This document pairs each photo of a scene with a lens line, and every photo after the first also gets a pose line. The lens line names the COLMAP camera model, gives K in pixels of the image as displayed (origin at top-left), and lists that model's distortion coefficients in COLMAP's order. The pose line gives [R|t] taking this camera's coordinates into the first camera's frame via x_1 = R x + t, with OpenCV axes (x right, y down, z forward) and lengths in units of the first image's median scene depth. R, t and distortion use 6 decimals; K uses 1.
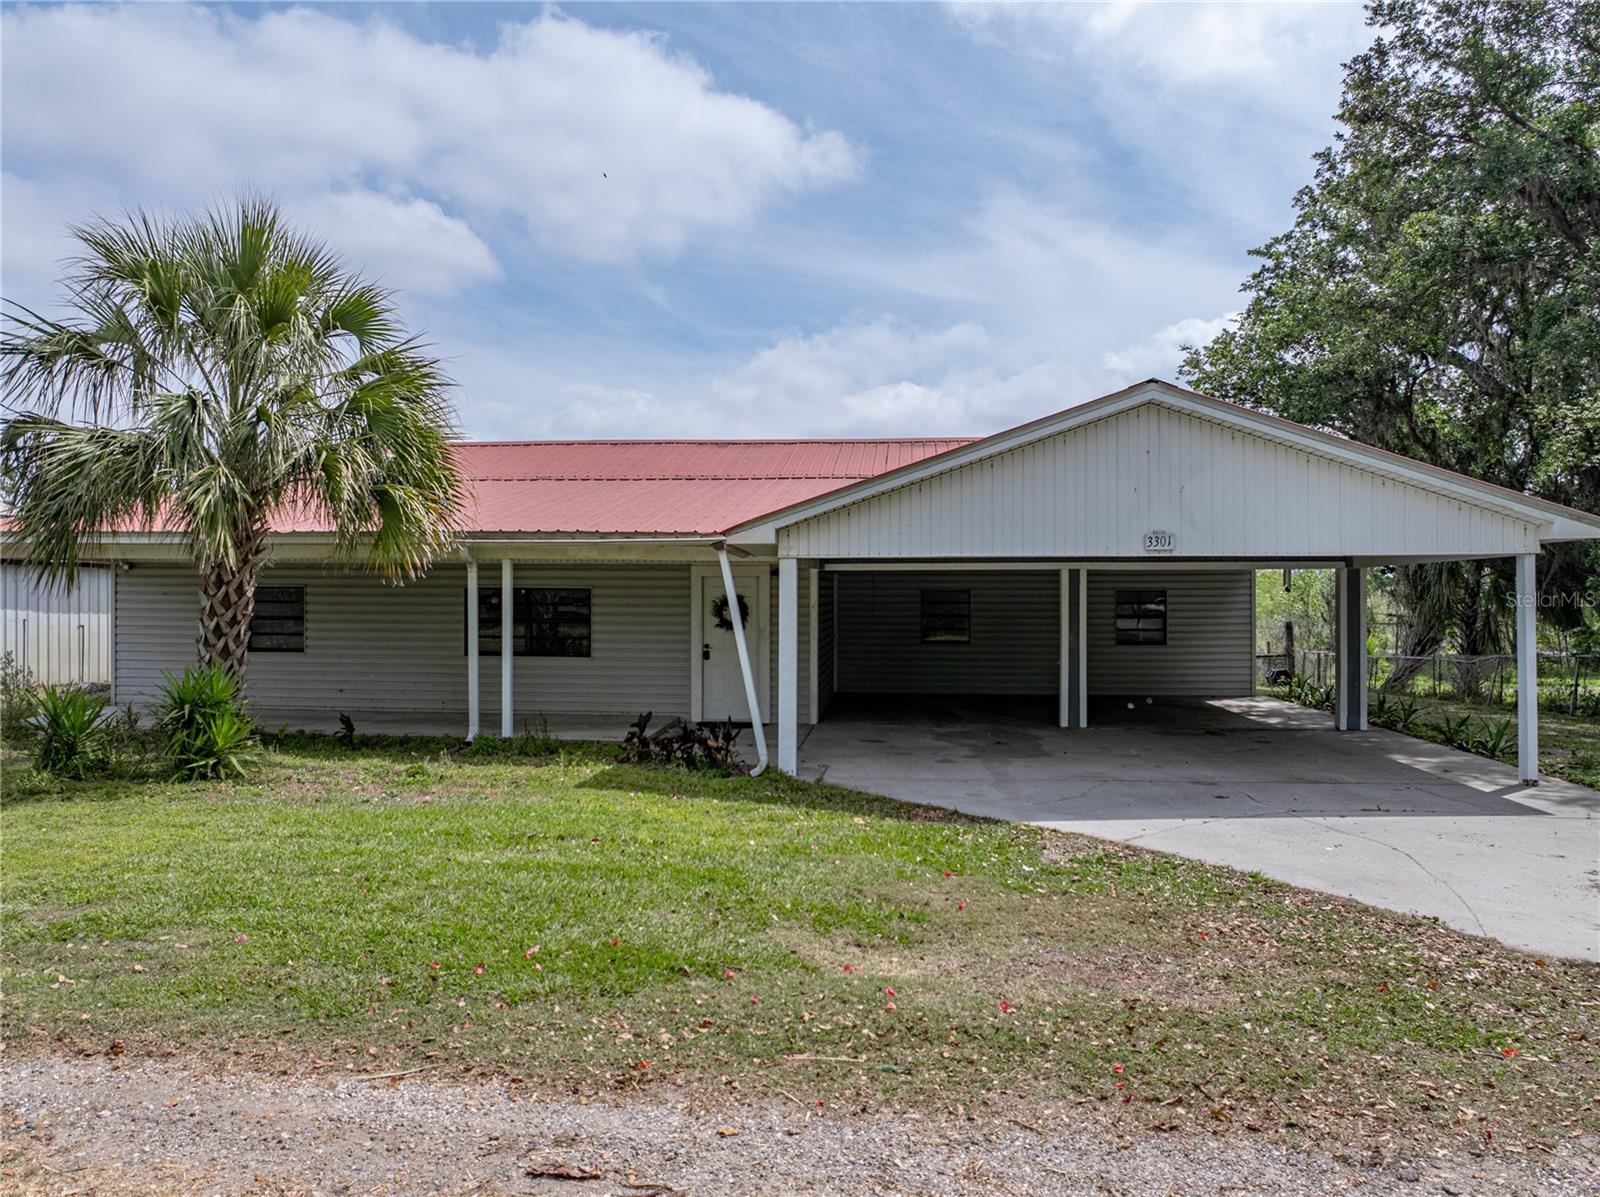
lens RADIAL K [[1127.9, 0, 800.0], [0, 1127.9, 598.5], [0, 0, 1]] dist [-0.029840, 0.015979]
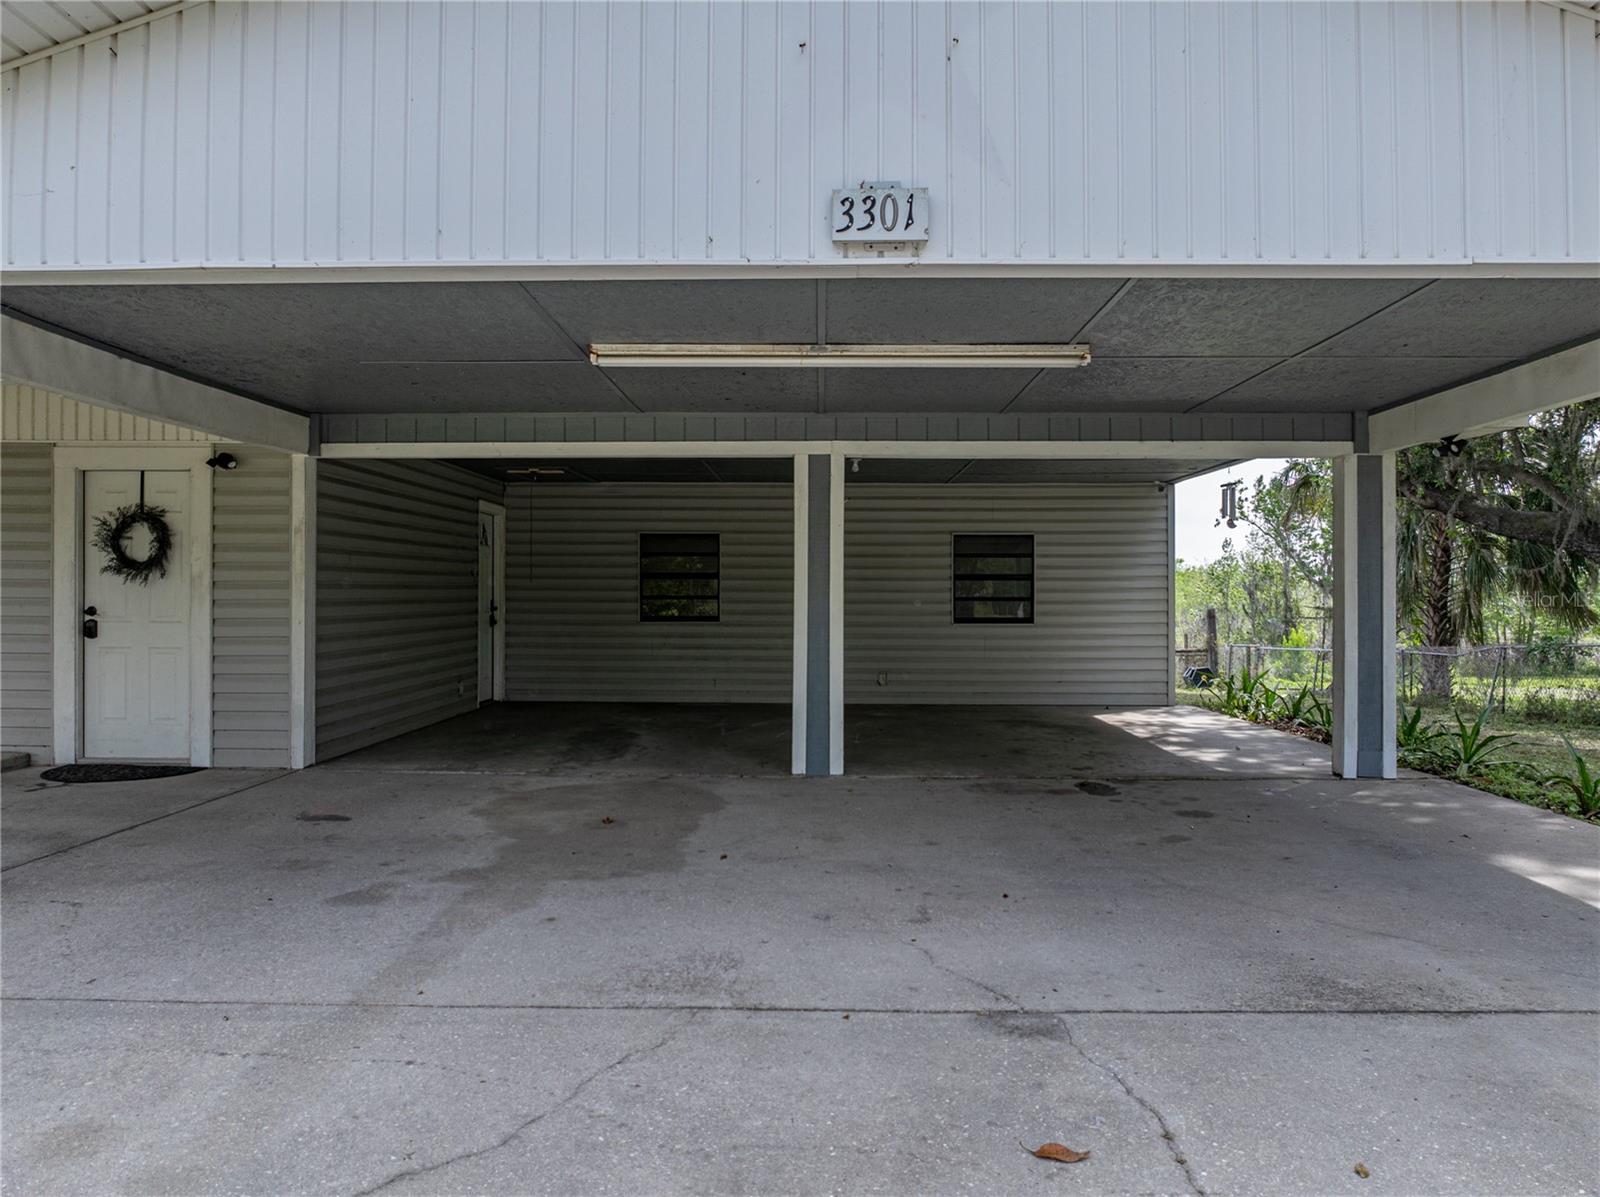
lens RADIAL K [[1127.9, 0, 800.0], [0, 1127.9, 598.5], [0, 0, 1]] dist [-0.029840, 0.015979]
pose [[0.997645, 0.003483, 0.068493, 0.181121], [-0.003374, 0.999993, -0.001717, 0.034132], [-0.068499, 0.001482, 0.997650, 0.456162]]
